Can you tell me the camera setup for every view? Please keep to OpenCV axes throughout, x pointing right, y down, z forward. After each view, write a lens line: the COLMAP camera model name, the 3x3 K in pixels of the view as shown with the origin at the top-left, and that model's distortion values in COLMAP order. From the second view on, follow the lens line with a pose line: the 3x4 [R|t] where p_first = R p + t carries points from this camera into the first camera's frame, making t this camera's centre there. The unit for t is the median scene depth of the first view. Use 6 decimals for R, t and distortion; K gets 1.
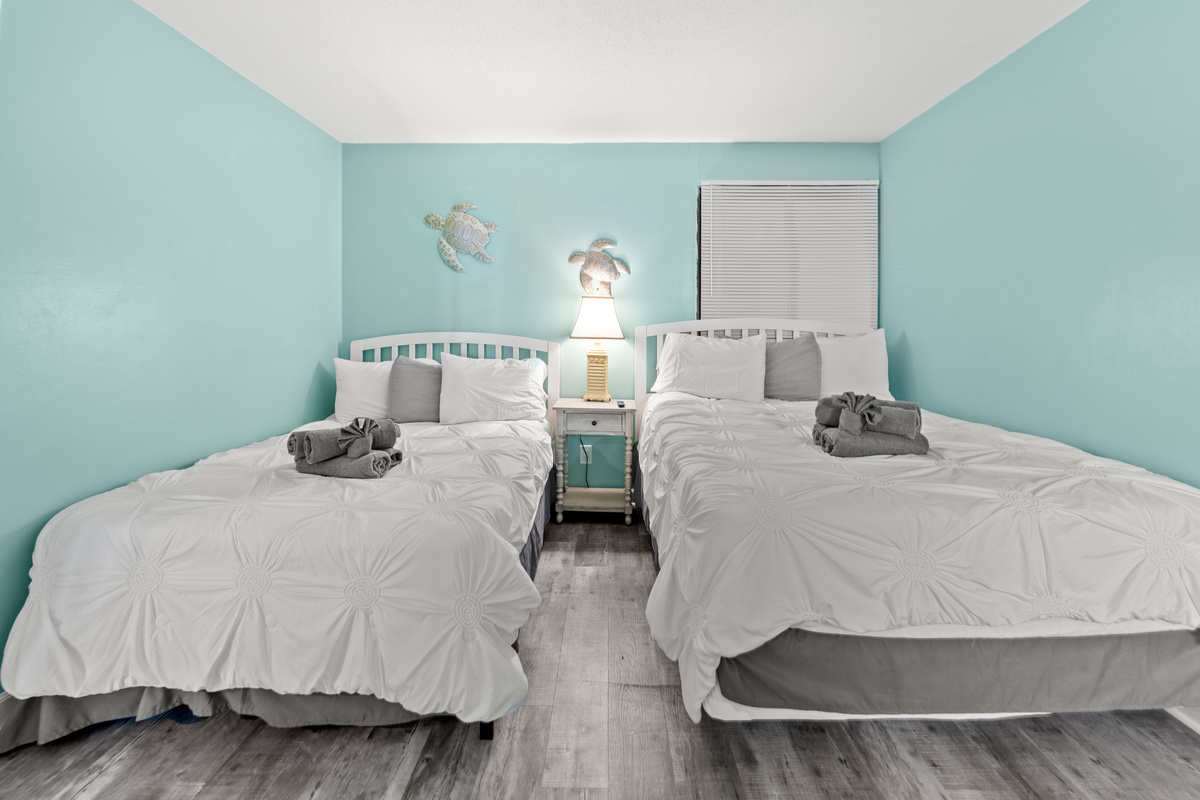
lens RADIAL K [[515.8, 0, 607.7], [0, 515.8, 321.5], [0, 0, 1]] dist [-0.001766, -0.000135]
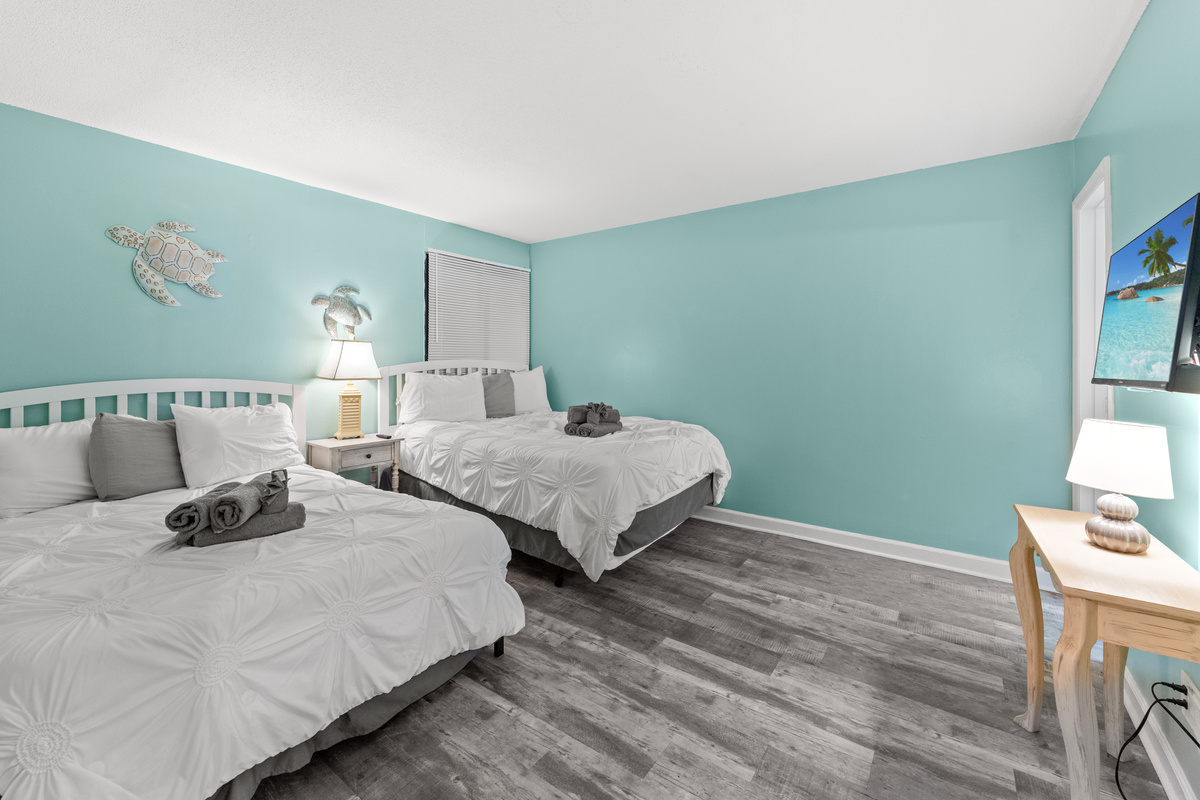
lens RADIAL K [[490.4, 0, 607.1], [0, 490.4, 361.5], [0, 0, 1]] dist [-0.000427, 0.000071]
pose [[0.565847, -0.010505, 0.824443, -0.557693], [-0.000176, 0.999917, 0.012862, -0.017844], [-0.824510, -0.007423, 0.565798, -0.013107]]
